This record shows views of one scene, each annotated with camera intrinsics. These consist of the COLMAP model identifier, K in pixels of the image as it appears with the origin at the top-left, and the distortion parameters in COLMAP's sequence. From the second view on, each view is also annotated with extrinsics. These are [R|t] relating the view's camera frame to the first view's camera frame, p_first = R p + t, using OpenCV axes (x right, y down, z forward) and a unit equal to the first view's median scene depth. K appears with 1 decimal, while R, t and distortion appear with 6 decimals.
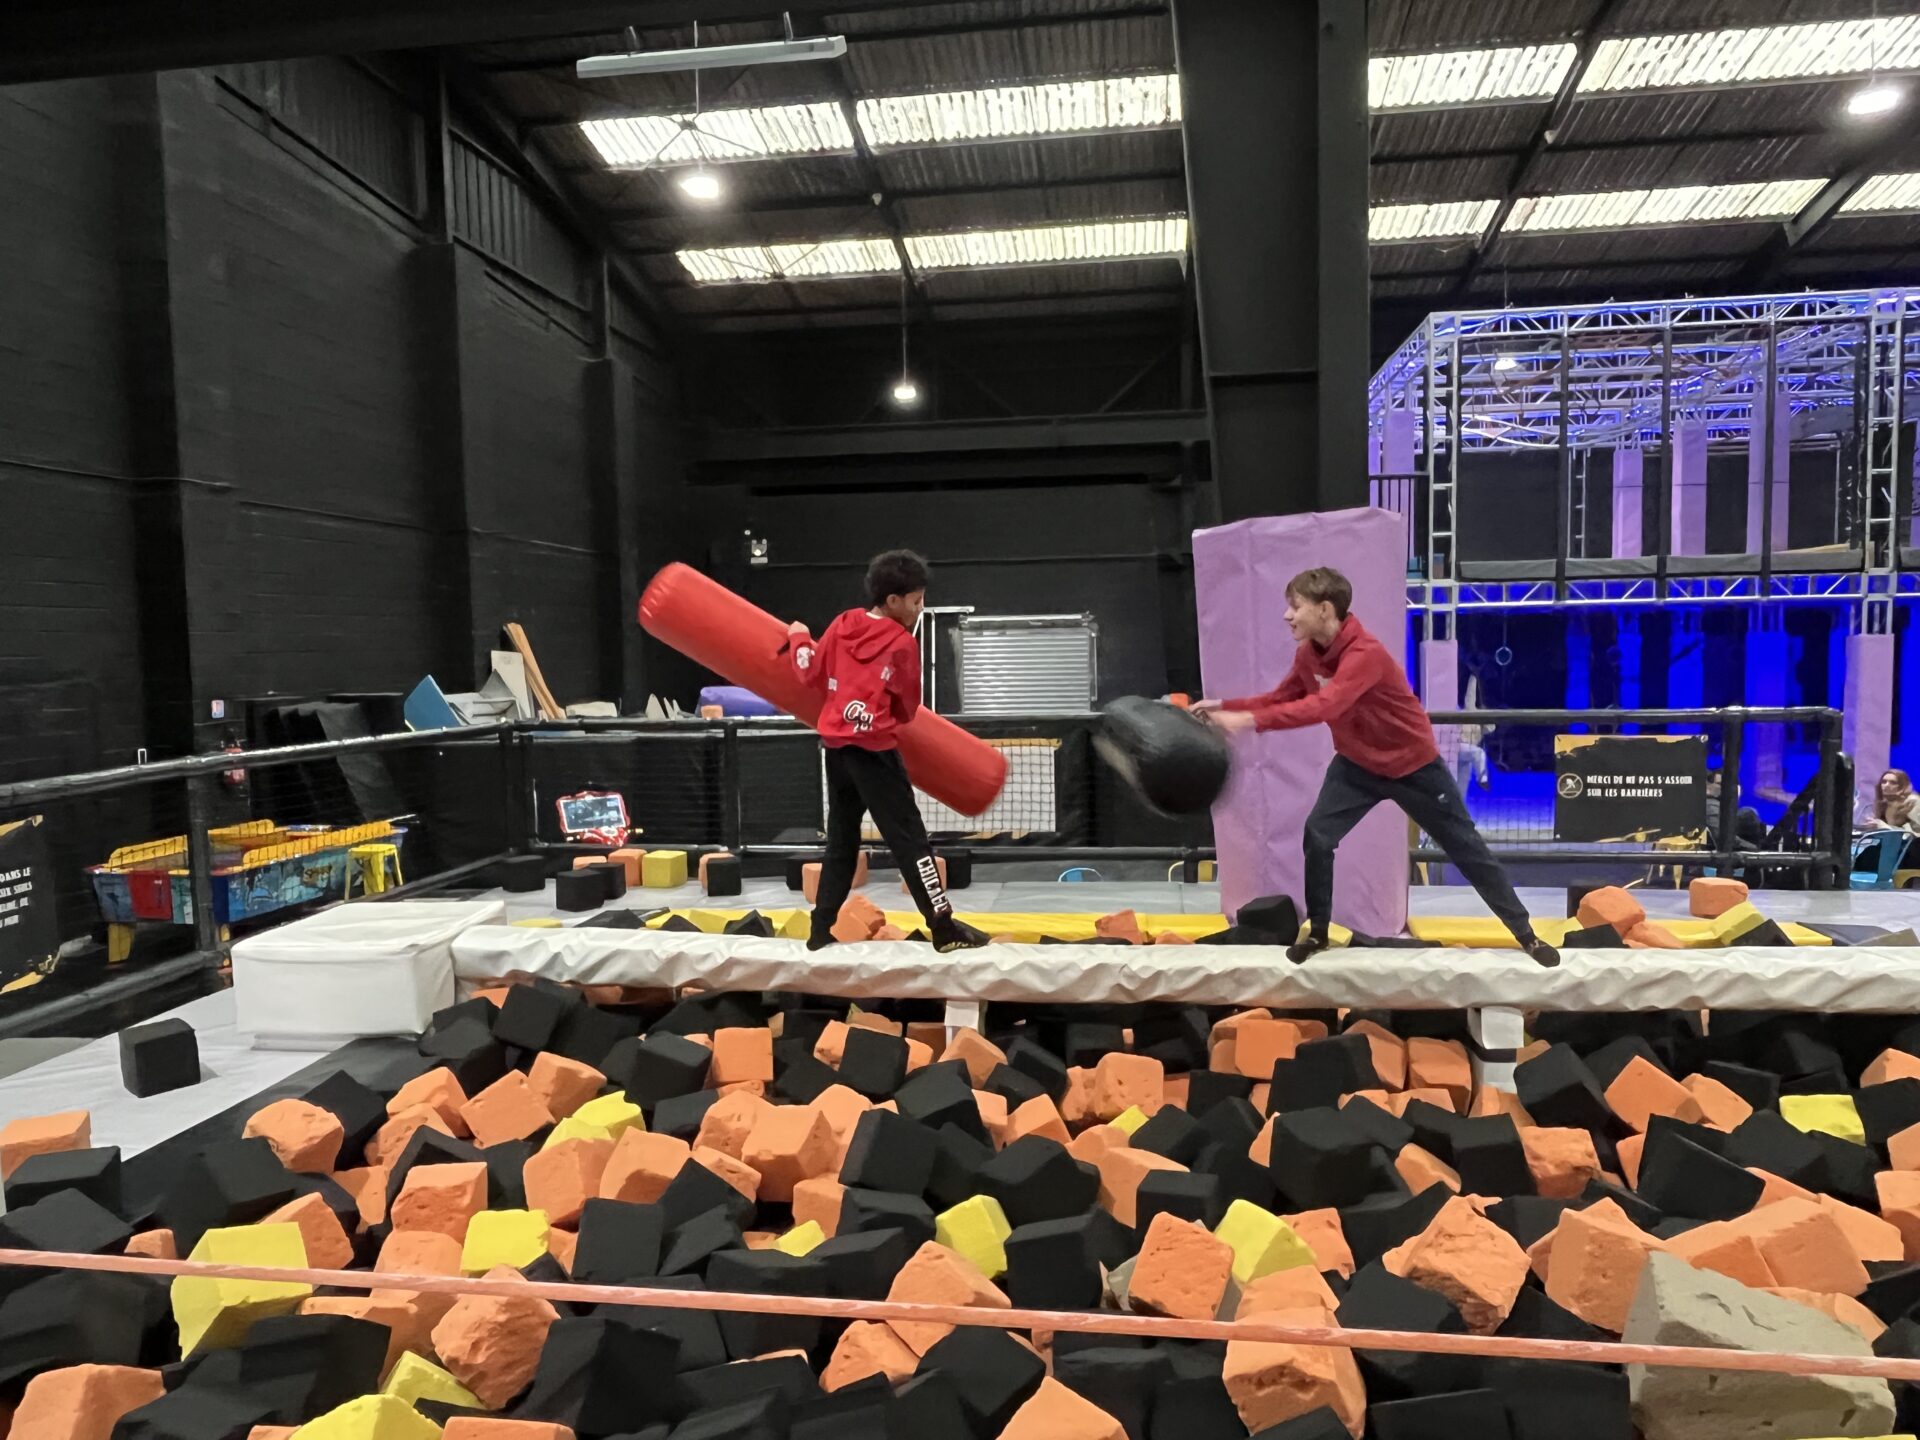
lens RADIAL K [[1283.2, 0, 946.5], [0, 1283.2, 733.7], [0, 0, 1]] dist [0.009618, -0.002832]
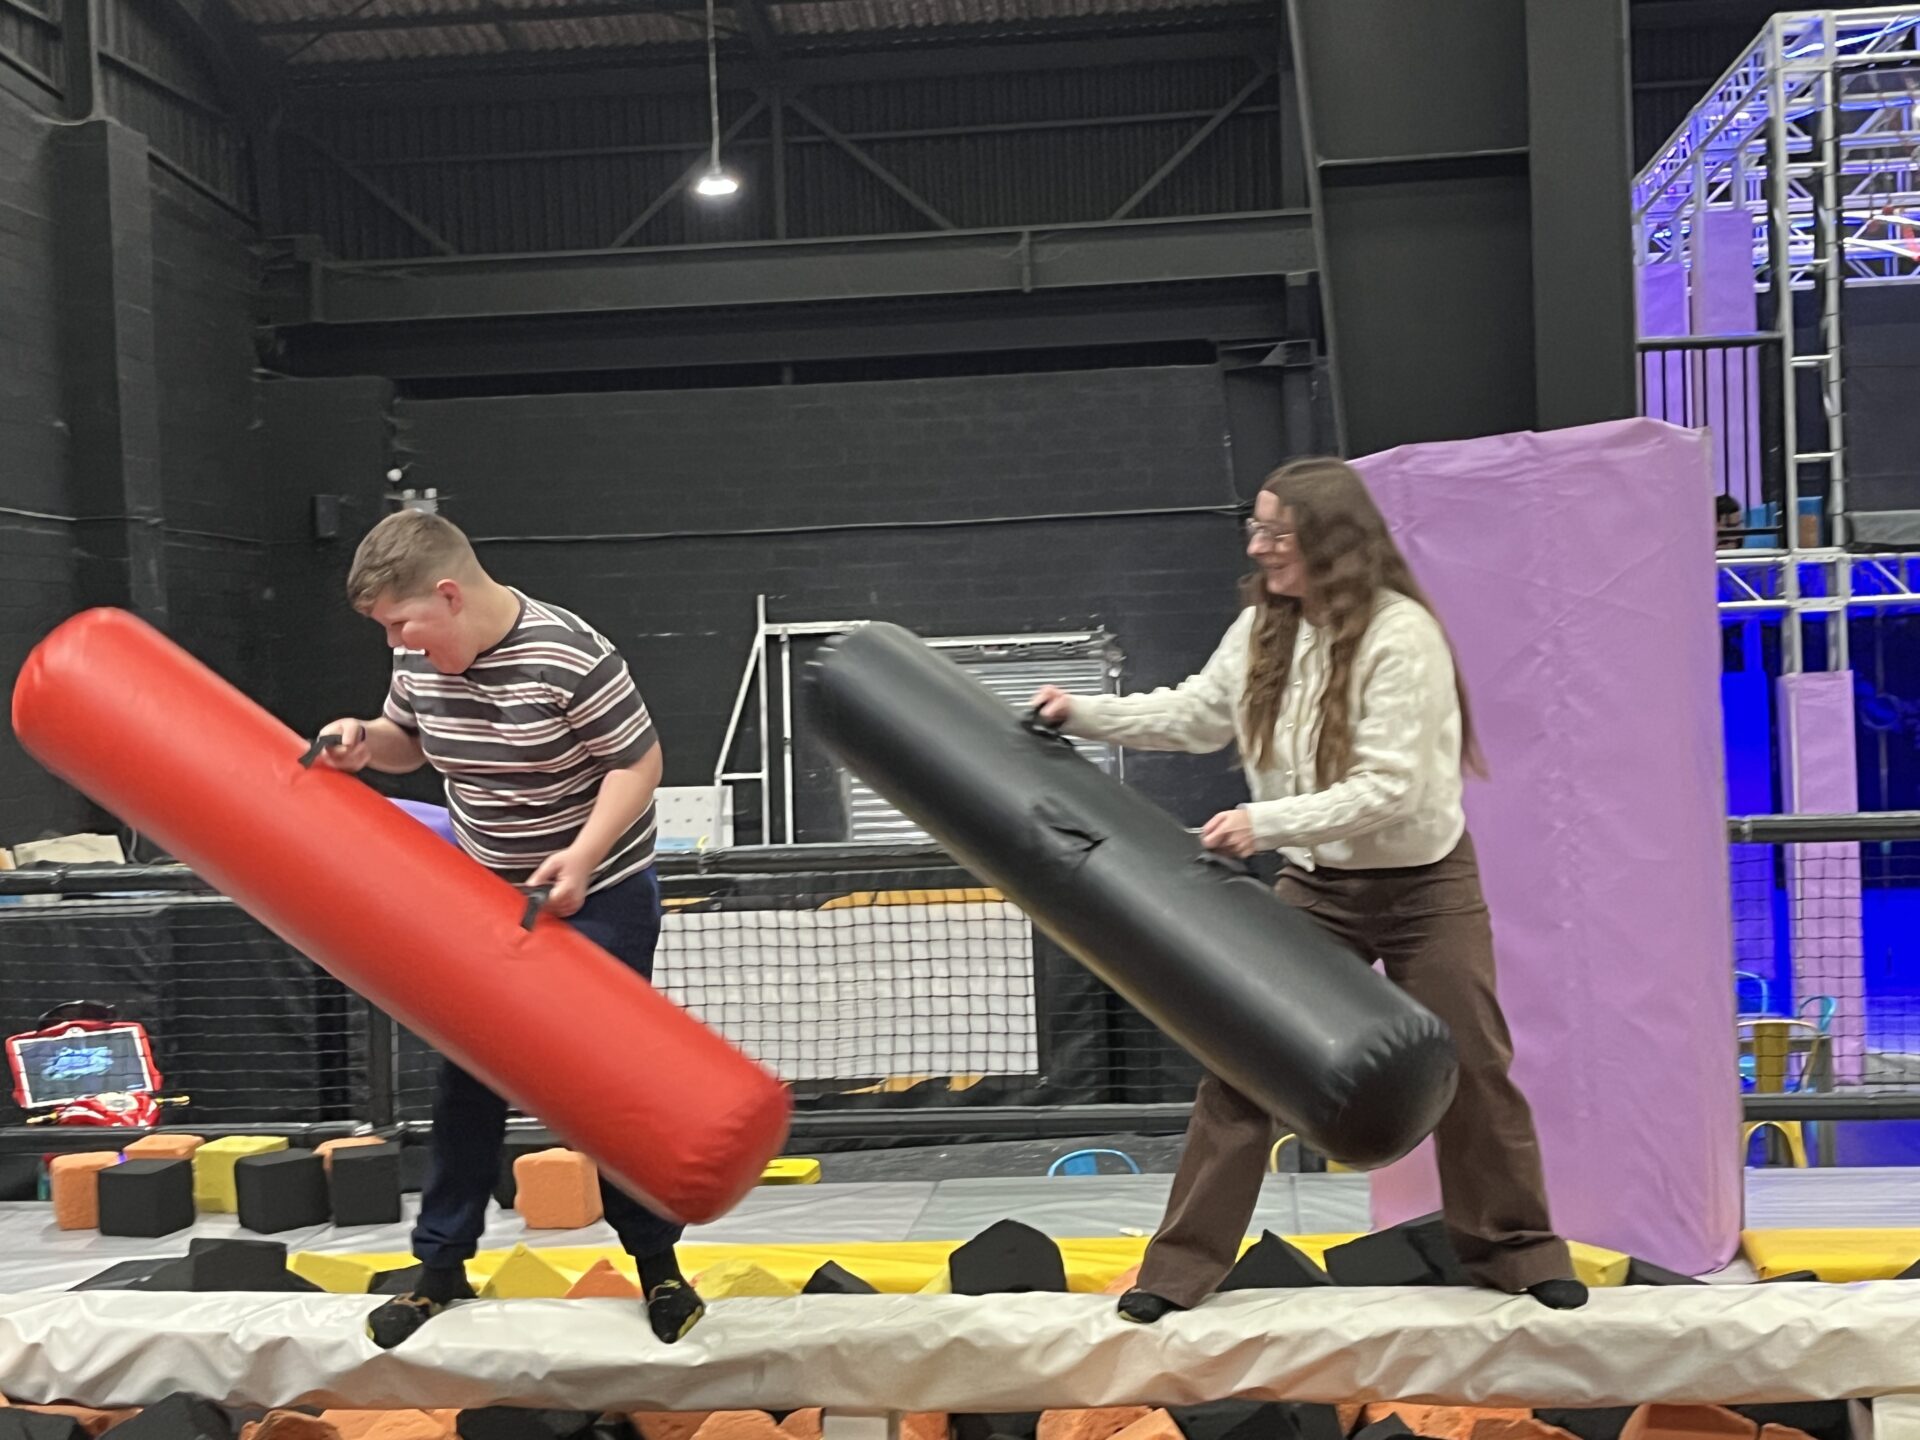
lens RADIAL K [[2668.9, 0, 953.2], [0, 2668.9, 722.6], [0, 0, 1]] dist [0.084311, 0.000000]
pose [[0.998448, -0.019587, 0.052124, 0.000137], [0.022642, 0.998021, -0.058666, 0.000073], [-0.050872, 0.059756, 0.996916, -0.009013]]
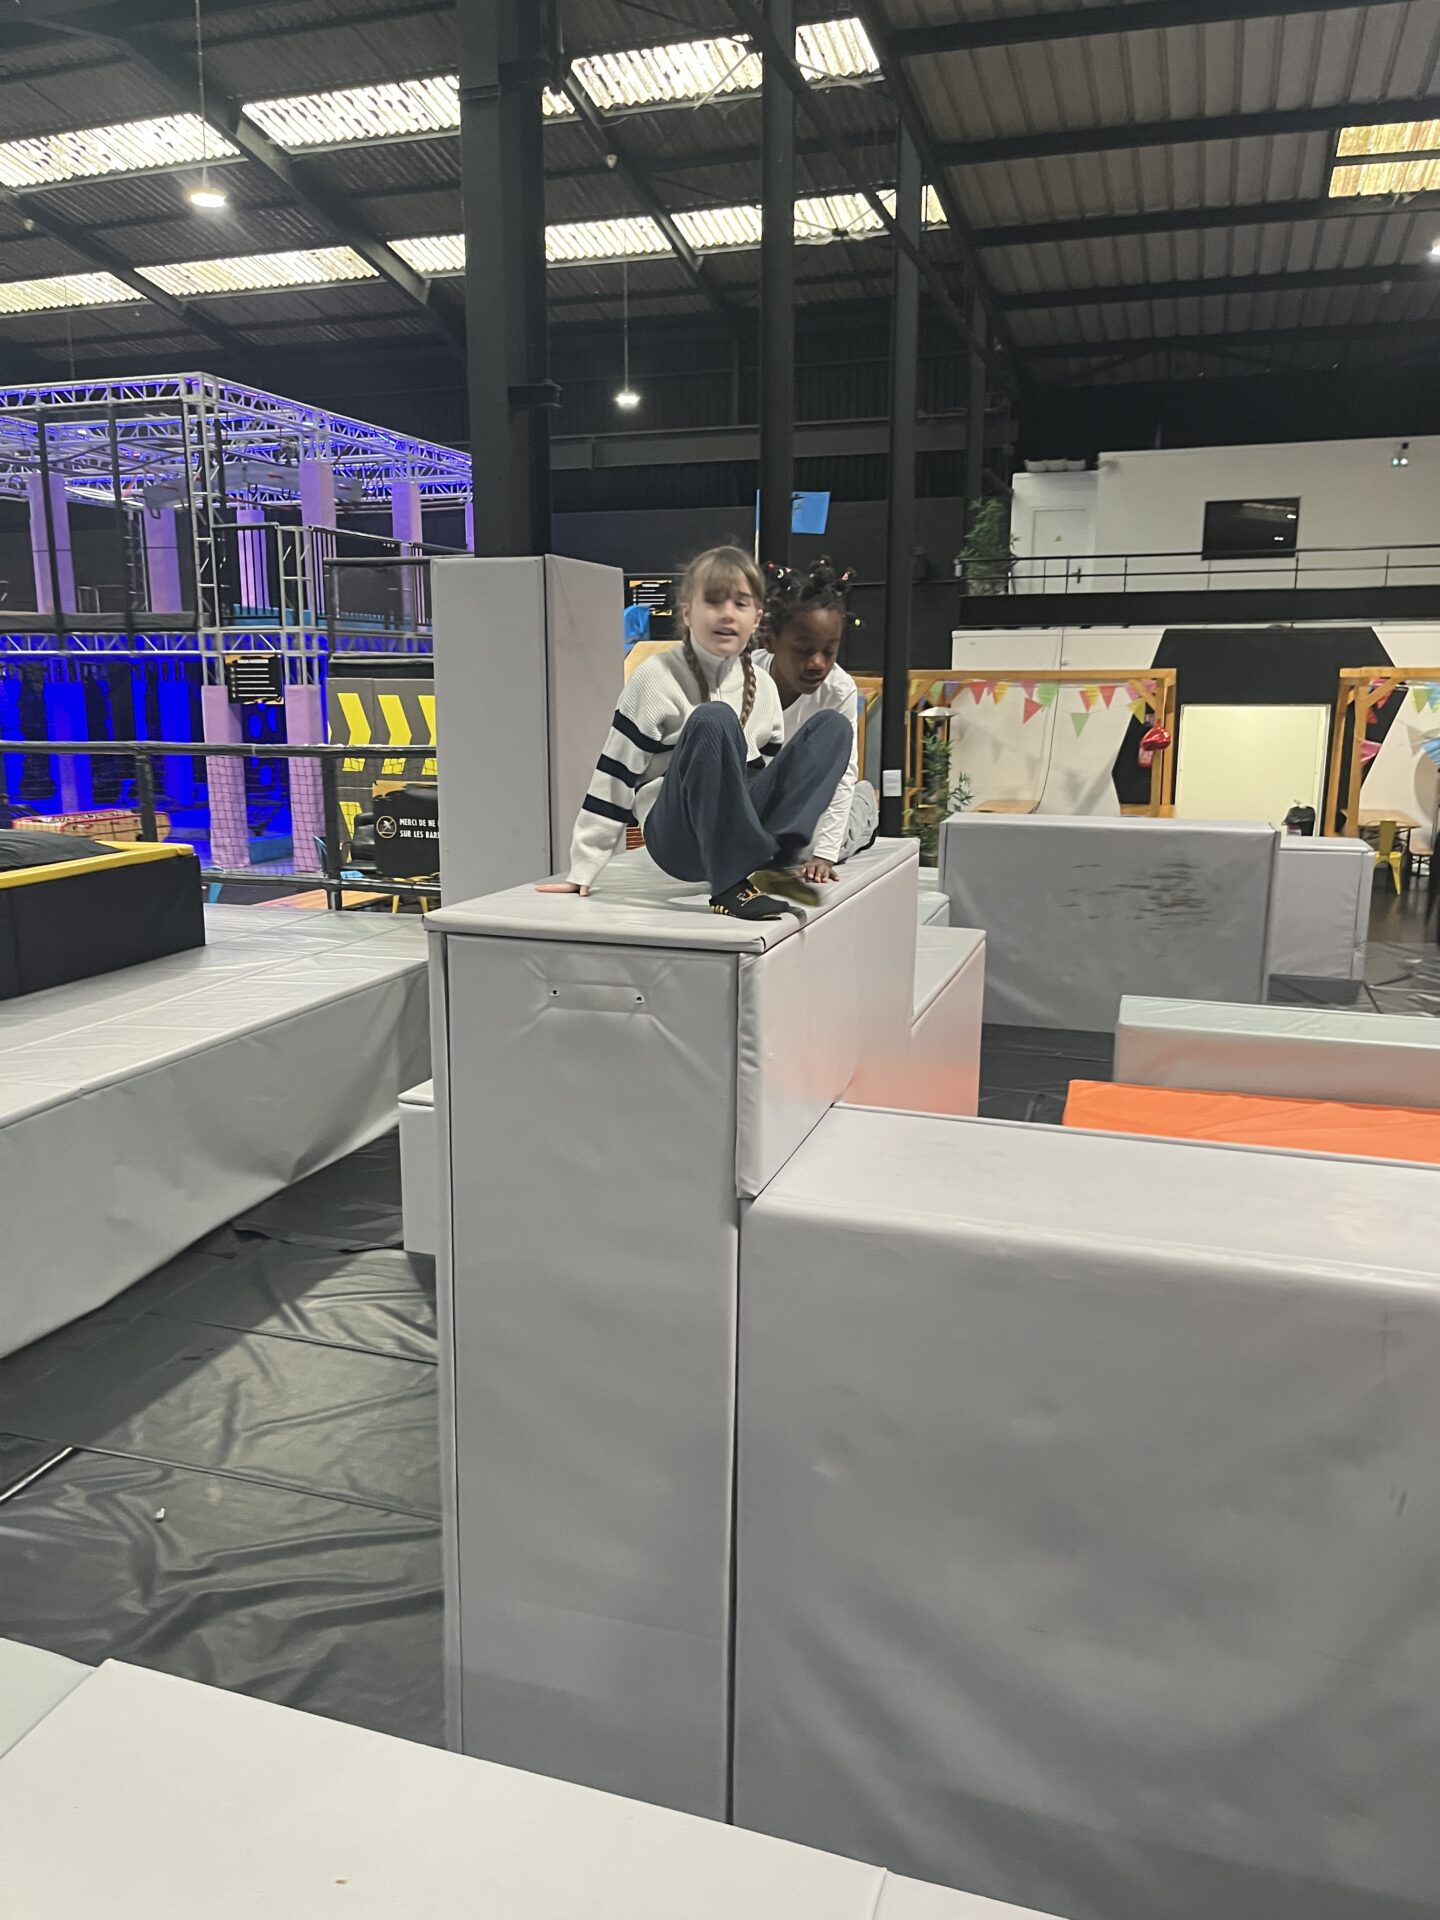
lens RADIAL K [[1464.7, 0, 714.9], [0, 1464.7, 946.2], [0, 0, 1]] dist [0.005235, 0.001503]
pose [[0.978361, 0.061291, -0.197621, 1.017215], [-0.038906, 0.992576, 0.115231, -0.011612], [0.203216, -0.105049, 0.973482, -0.136317]]
